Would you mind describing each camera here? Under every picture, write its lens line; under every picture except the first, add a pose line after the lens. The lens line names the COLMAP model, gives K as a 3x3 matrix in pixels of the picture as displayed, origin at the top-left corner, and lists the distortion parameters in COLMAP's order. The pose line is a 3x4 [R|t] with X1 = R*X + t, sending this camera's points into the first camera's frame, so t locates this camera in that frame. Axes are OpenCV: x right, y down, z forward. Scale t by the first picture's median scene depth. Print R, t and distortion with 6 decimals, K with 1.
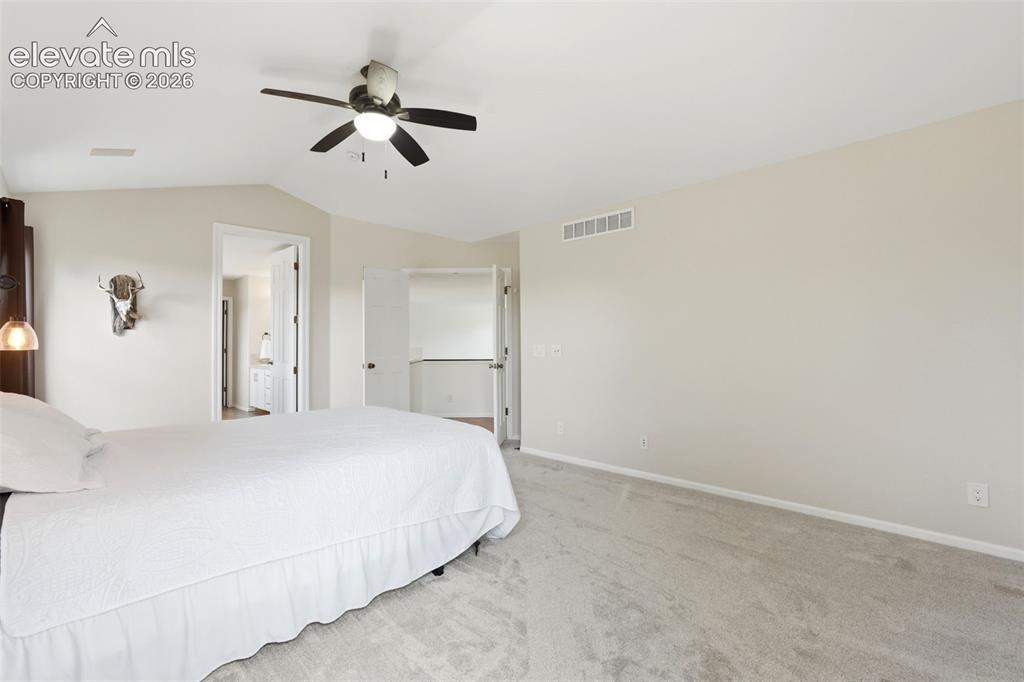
lens RADIAL K [[454.4, 0, 513.2], [0, 454.4, 342.4], [0, 0, 1]] dist [-0.002233, 0.000061]
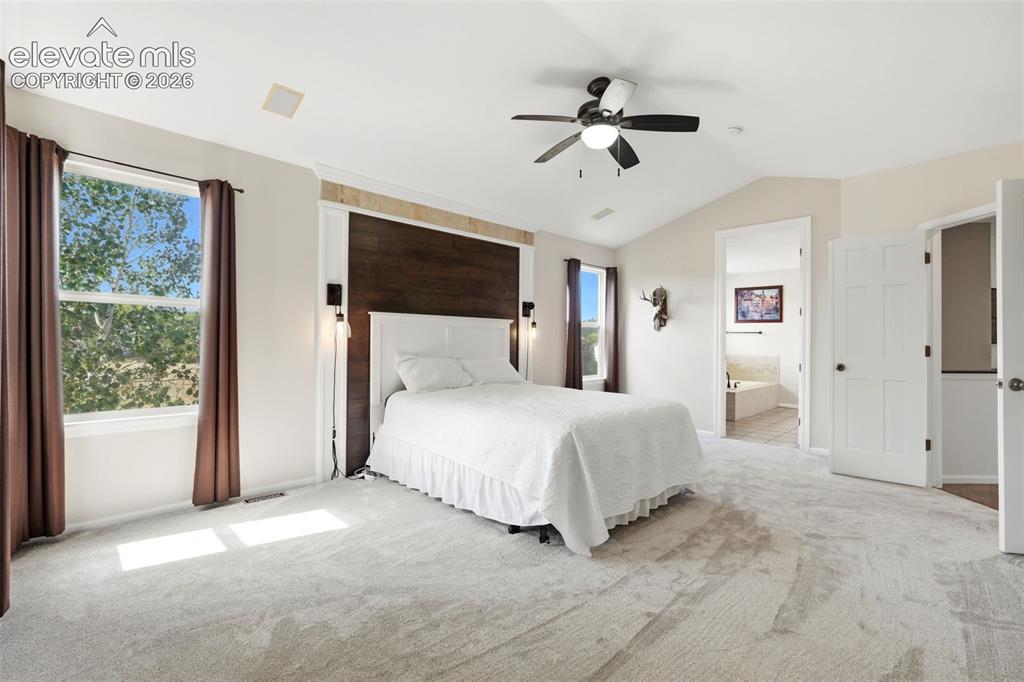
lens RADIAL K [[454.4, 0, 513.2], [0, 454.4, 342.4], [0, 0, 1]] dist [-0.002233, 0.000061]
pose [[-0.007731, 0.011430, -0.999905, 0.544022], [-0.002229, 0.999932, 0.011447, 0.003094], [0.999968, 0.002318, -0.007705, 0.547647]]
